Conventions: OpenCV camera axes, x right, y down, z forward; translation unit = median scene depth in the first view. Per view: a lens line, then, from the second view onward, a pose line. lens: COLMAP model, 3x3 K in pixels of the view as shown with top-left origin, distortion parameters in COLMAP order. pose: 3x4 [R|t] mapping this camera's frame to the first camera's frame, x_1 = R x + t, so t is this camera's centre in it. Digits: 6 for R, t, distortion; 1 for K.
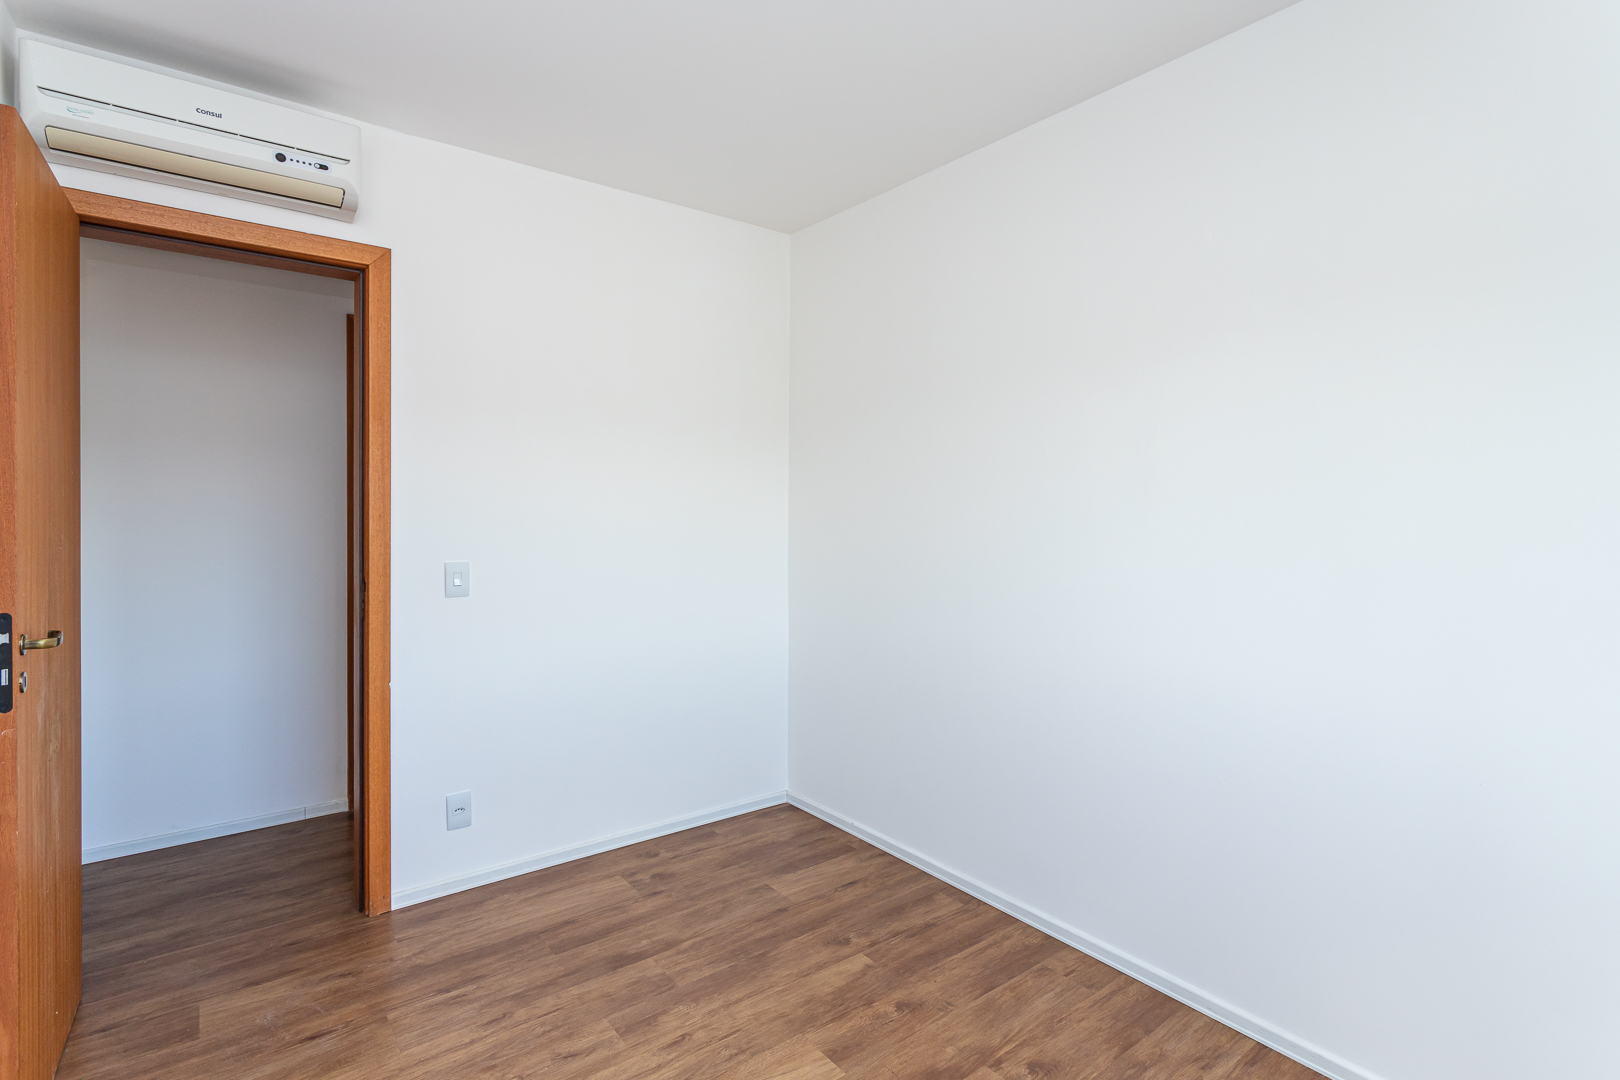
lens RADIAL K [[783.6, 0, 809.1], [0, 783.6, 535.0], [0, 0, 1]] dist [0.000388, -0.000285]
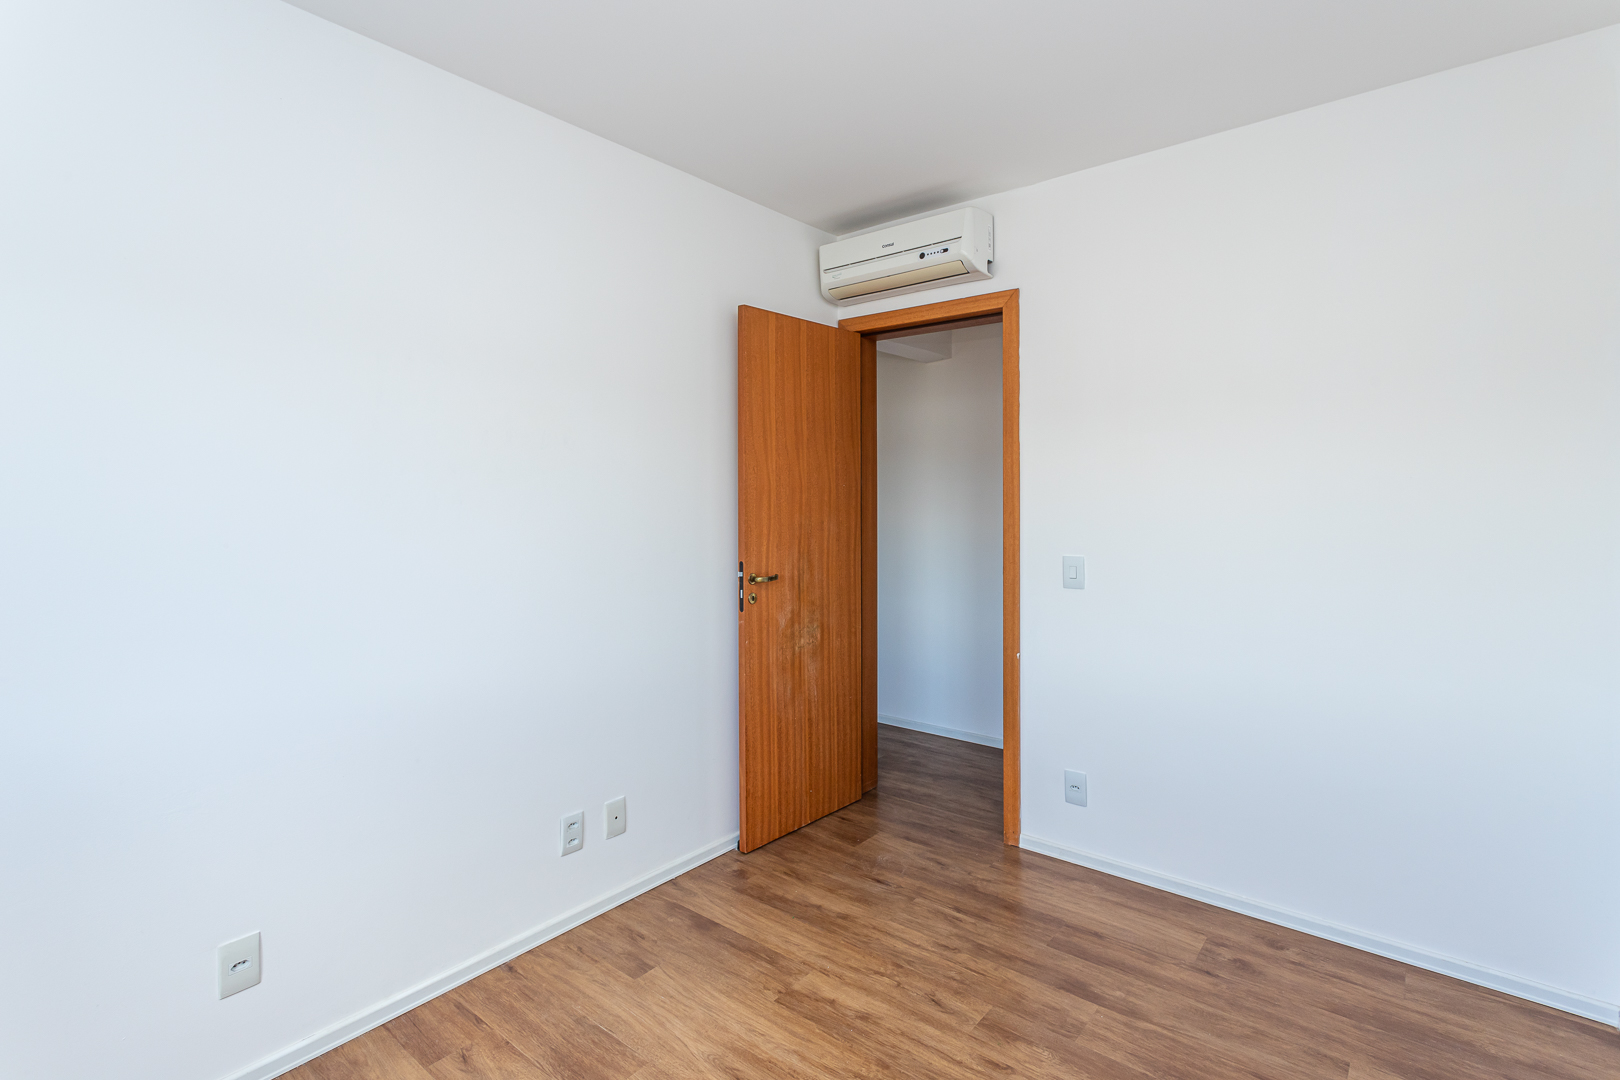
lens RADIAL K [[790.1, 0, 815.1], [0, 790.1, 520.9], [0, 0, 1]] dist [-0.000407, -0.000746]
pose [[0.214567, 0.021871, -0.976464, 0.582033], [-0.026936, 0.999501, 0.016468, -0.024431], [0.976338, 0.022769, 0.215049, 0.455628]]
